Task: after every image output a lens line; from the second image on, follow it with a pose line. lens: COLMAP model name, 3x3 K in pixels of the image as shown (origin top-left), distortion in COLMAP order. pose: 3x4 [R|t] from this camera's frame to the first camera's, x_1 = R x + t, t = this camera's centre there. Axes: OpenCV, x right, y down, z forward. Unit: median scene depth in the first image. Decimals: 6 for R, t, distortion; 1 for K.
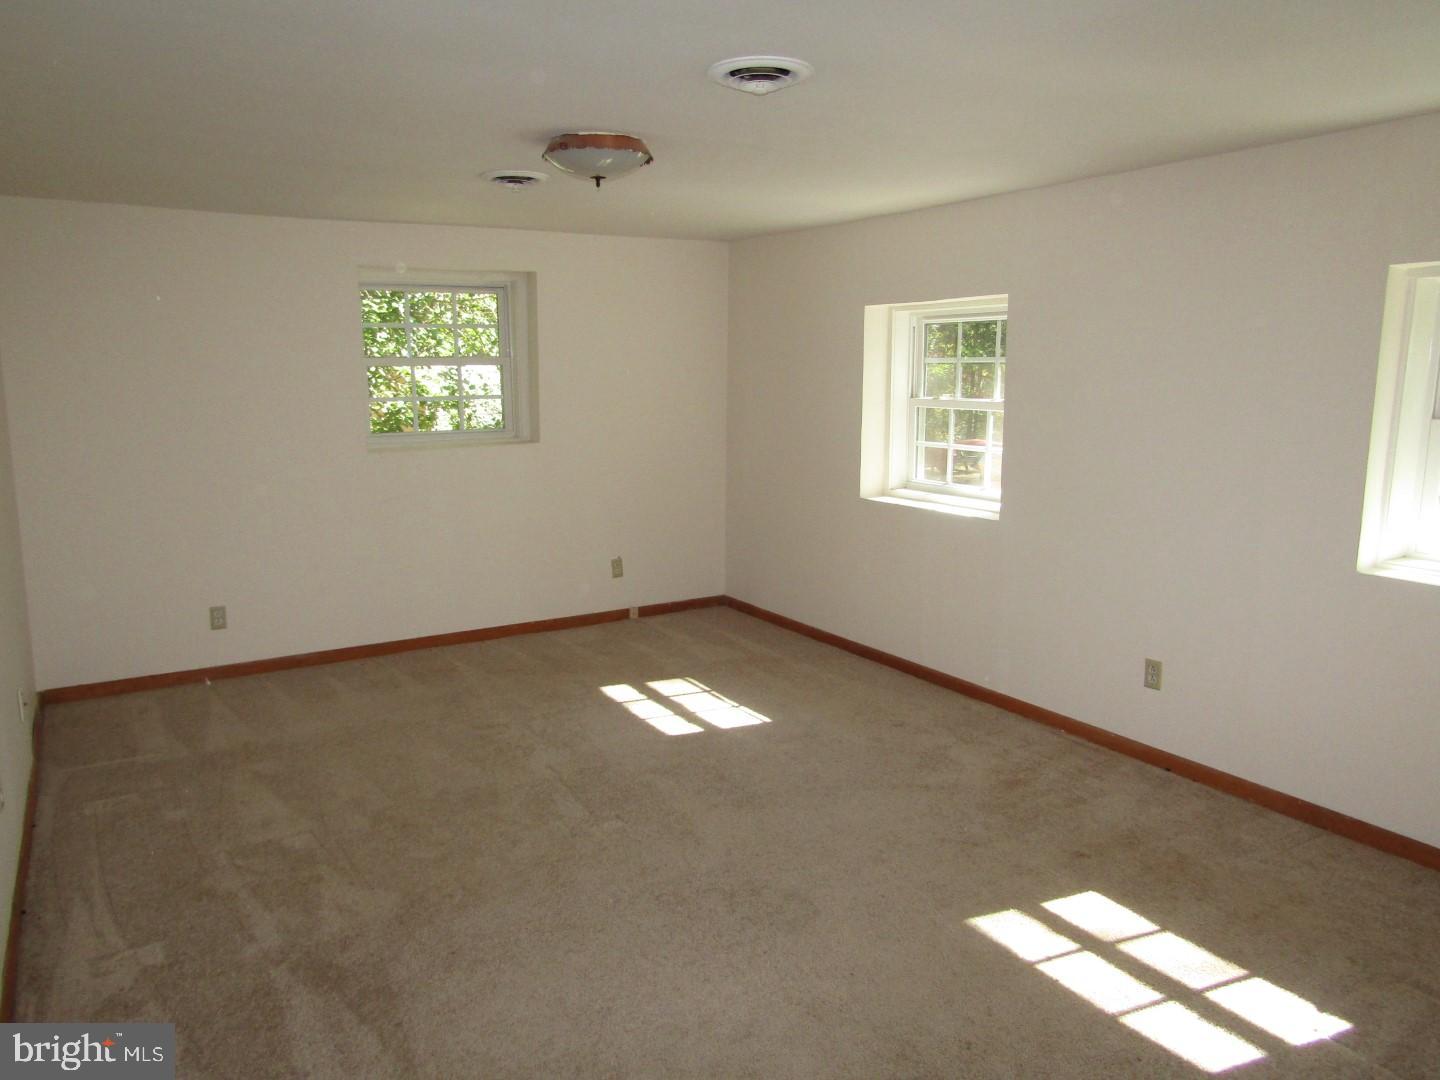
lens RADIAL K [[1031.8, 0, 721.2], [0, 1031.8, 539.4], [0, 0, 1]] dist [-0.005097, 0.002655]
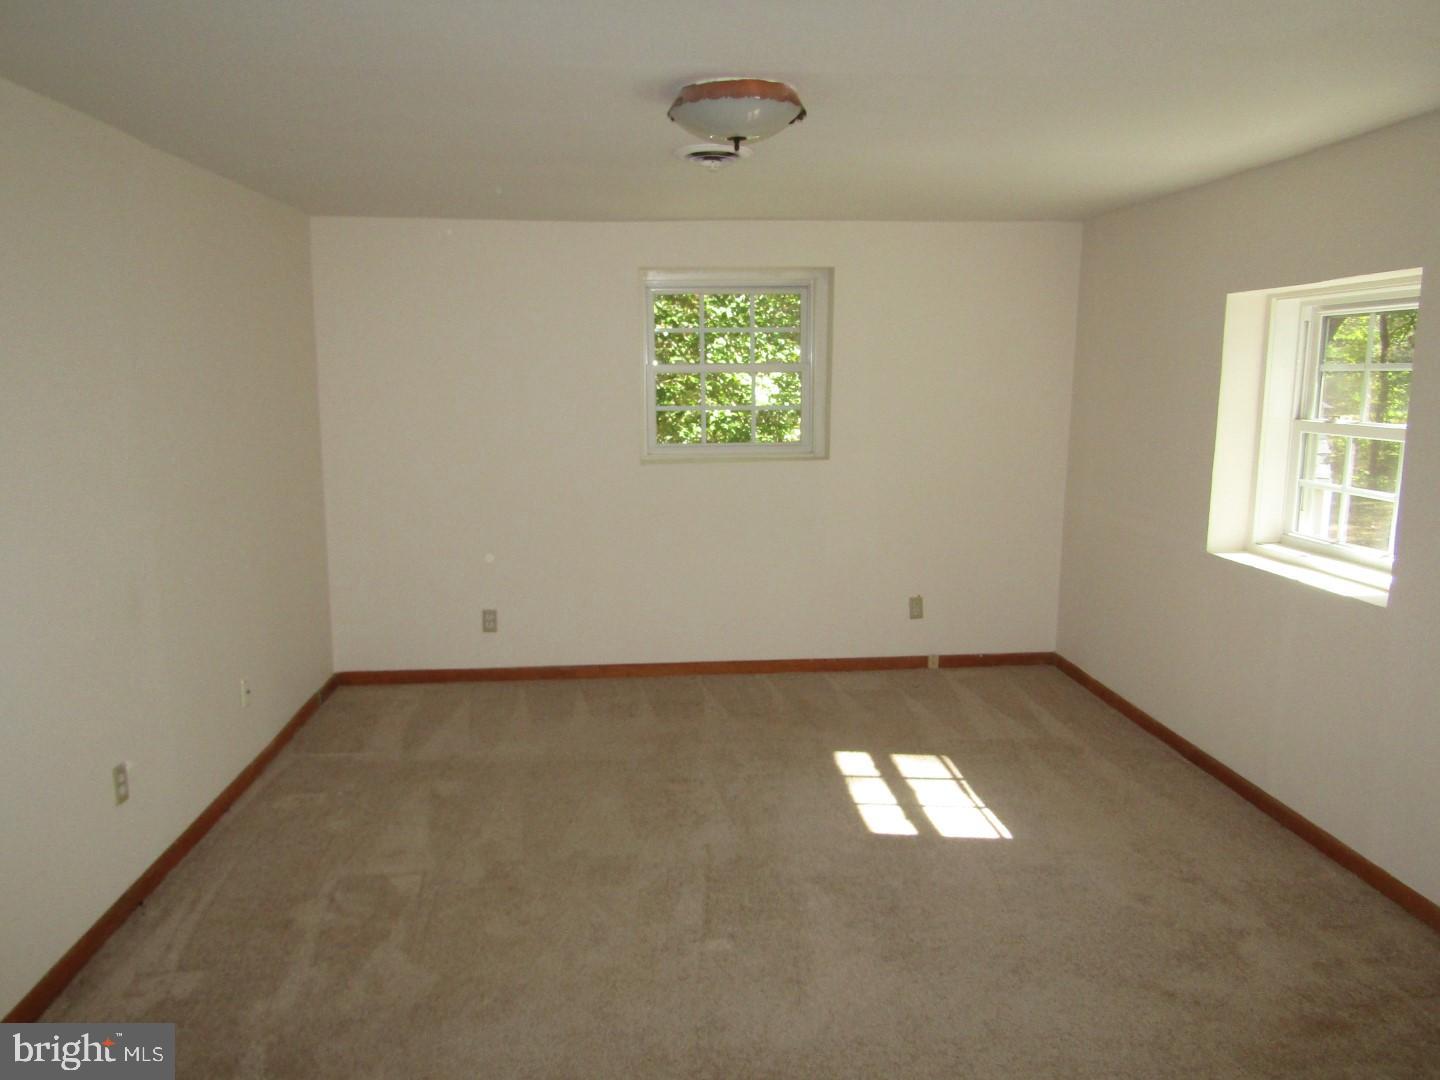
lens RADIAL K [[1031.8, 0, 717.2], [0, 1031.8, 539.9], [0, 0, 1]] dist [-0.005097, 0.002655]
pose [[0.893922, 0.073974, -0.442076, 0.160650], [-0.075836, 0.997029, 0.013487, -0.035353], [0.441760, 0.021469, 0.896876, 0.193146]]
